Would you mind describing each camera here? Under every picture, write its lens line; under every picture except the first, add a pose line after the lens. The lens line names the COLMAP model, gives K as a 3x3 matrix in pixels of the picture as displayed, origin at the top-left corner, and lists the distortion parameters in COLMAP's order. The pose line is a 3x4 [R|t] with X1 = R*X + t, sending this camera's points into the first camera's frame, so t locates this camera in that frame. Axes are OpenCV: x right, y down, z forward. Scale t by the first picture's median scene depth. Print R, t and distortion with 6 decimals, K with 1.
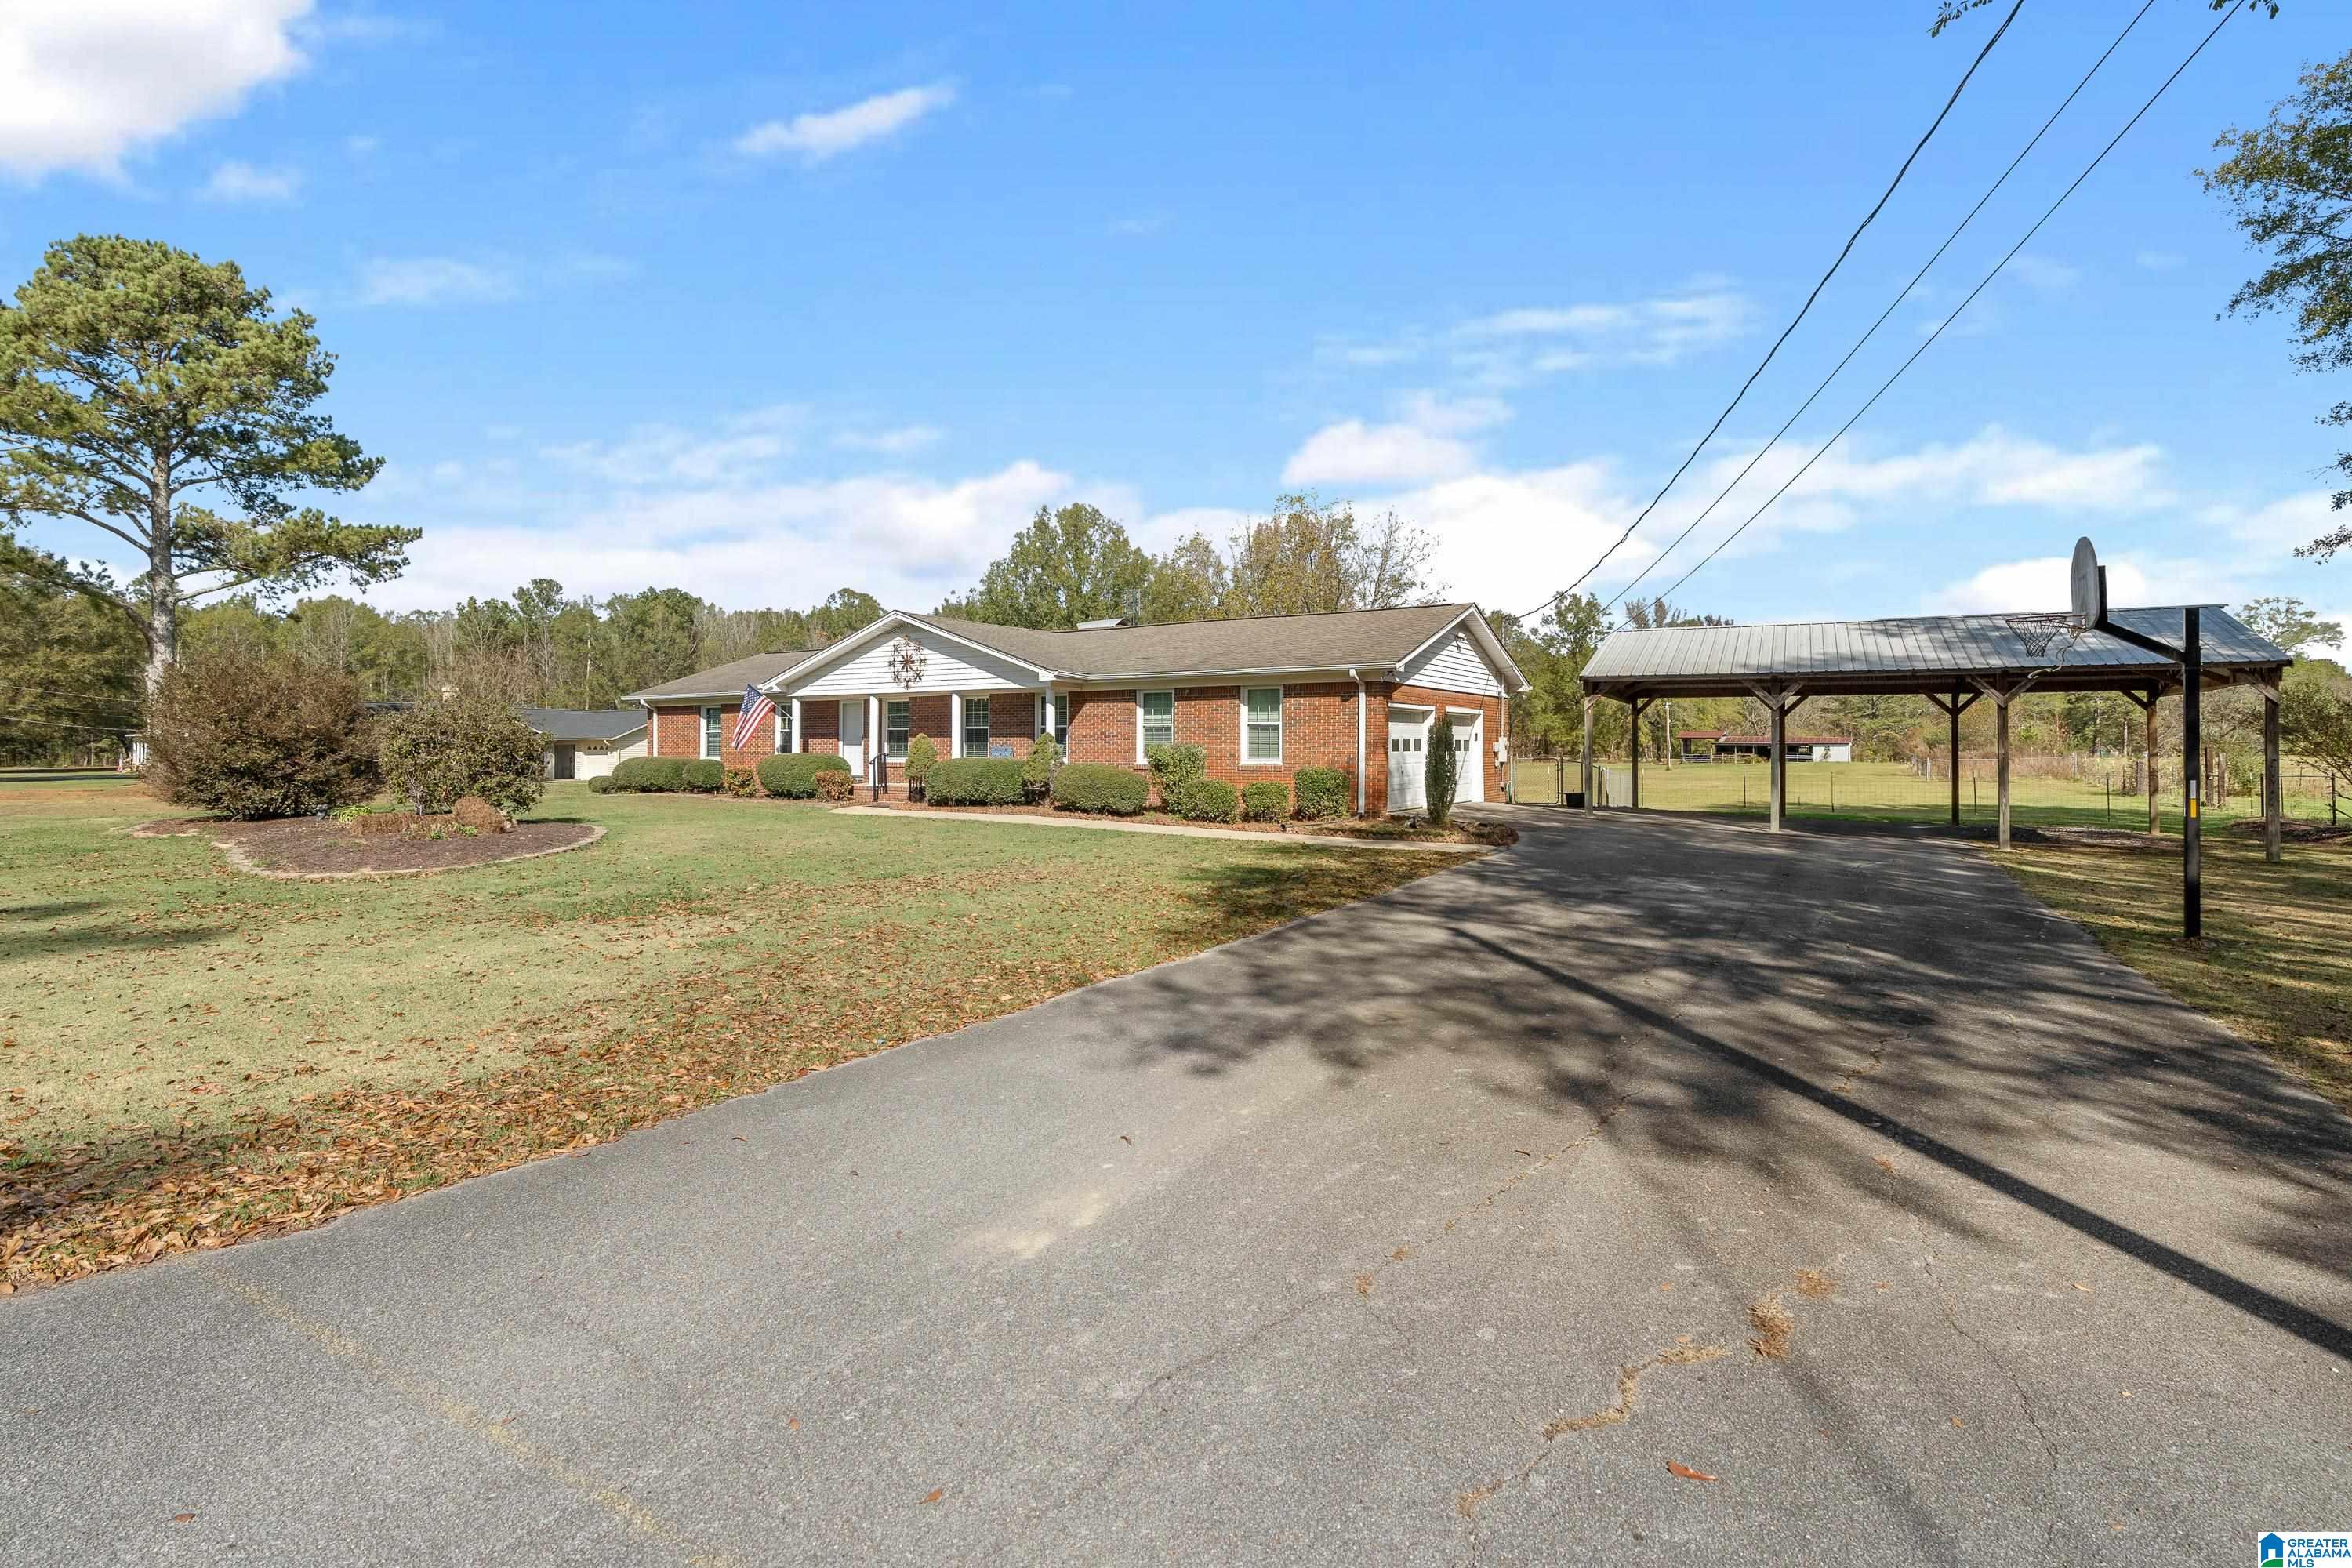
lens RADIAL K [[1118.3, 0, 1185.0], [0, 1118.3, 758.9], [0, 0, 1]] dist [-0.013418, 0.000674]
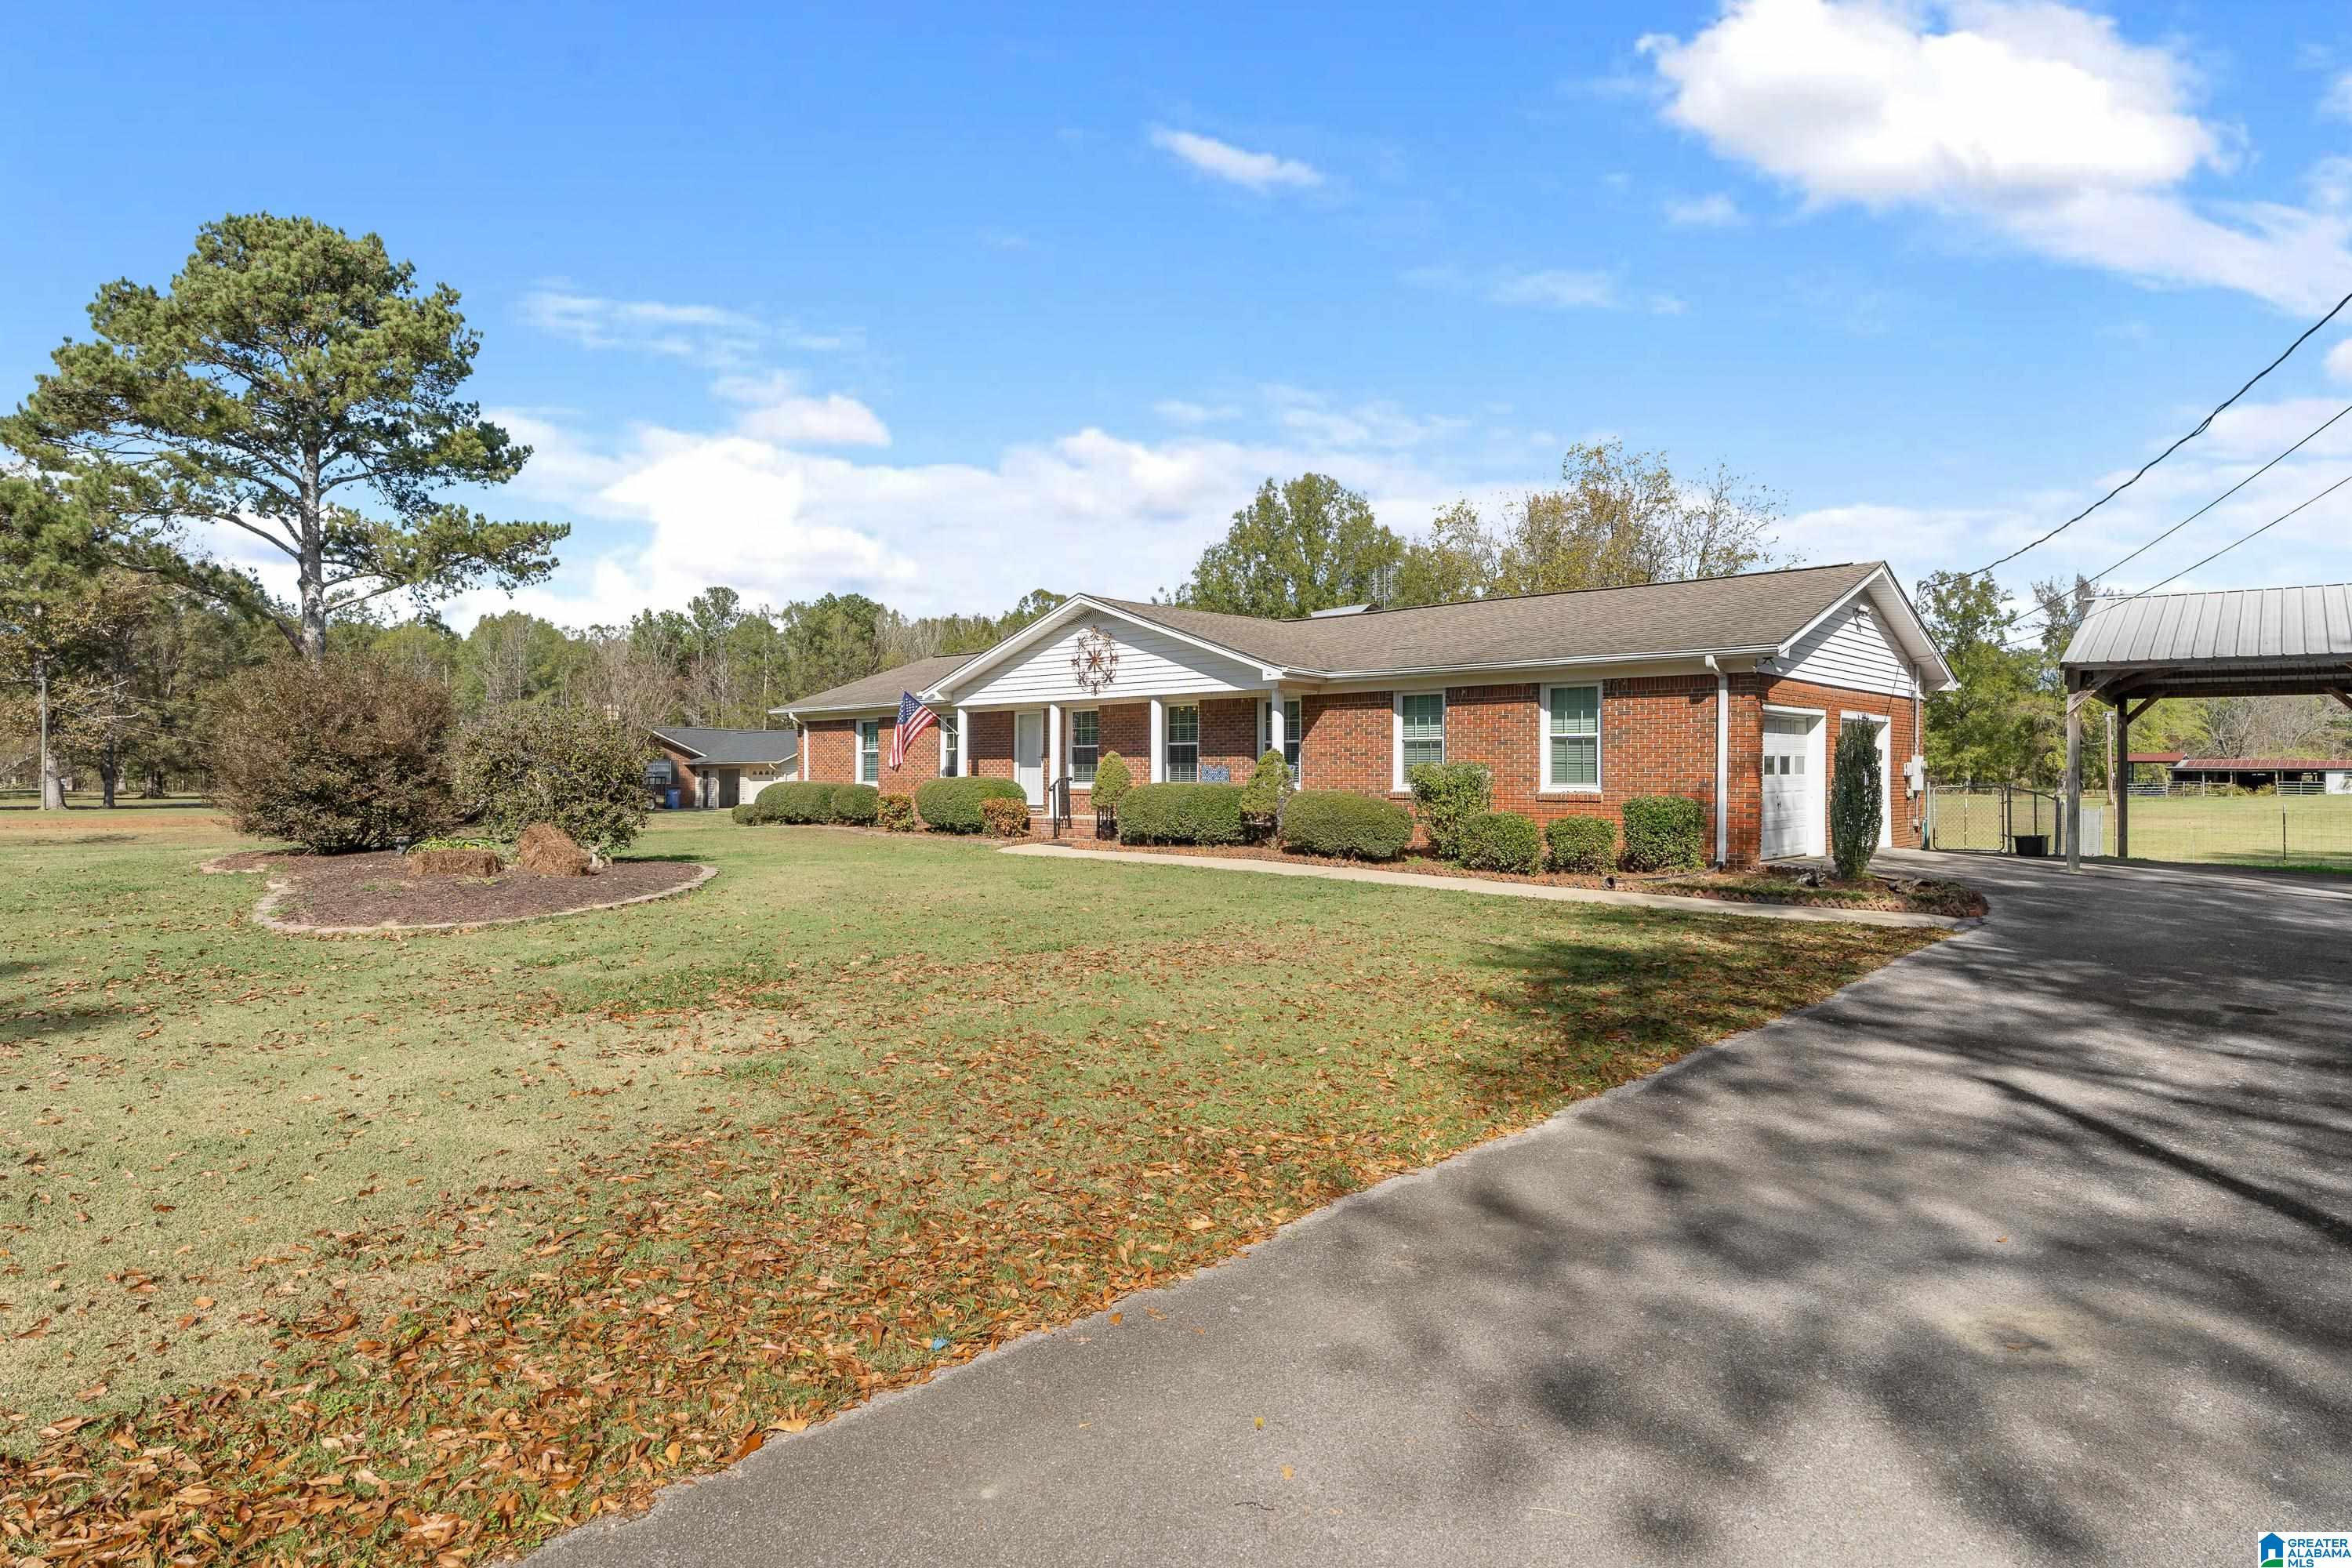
lens RADIAL K [[1319.0, 0, 1171.0], [0, 1319.0, 760.2], [0, 0, 1]] dist [-0.001900, 0.001084]
pose [[0.980237, -0.001407, -0.197821, -0.013436], [-0.002733, 0.999783, -0.020655, 0.002175], [0.197807, 0.020788, 0.980020, 0.102277]]
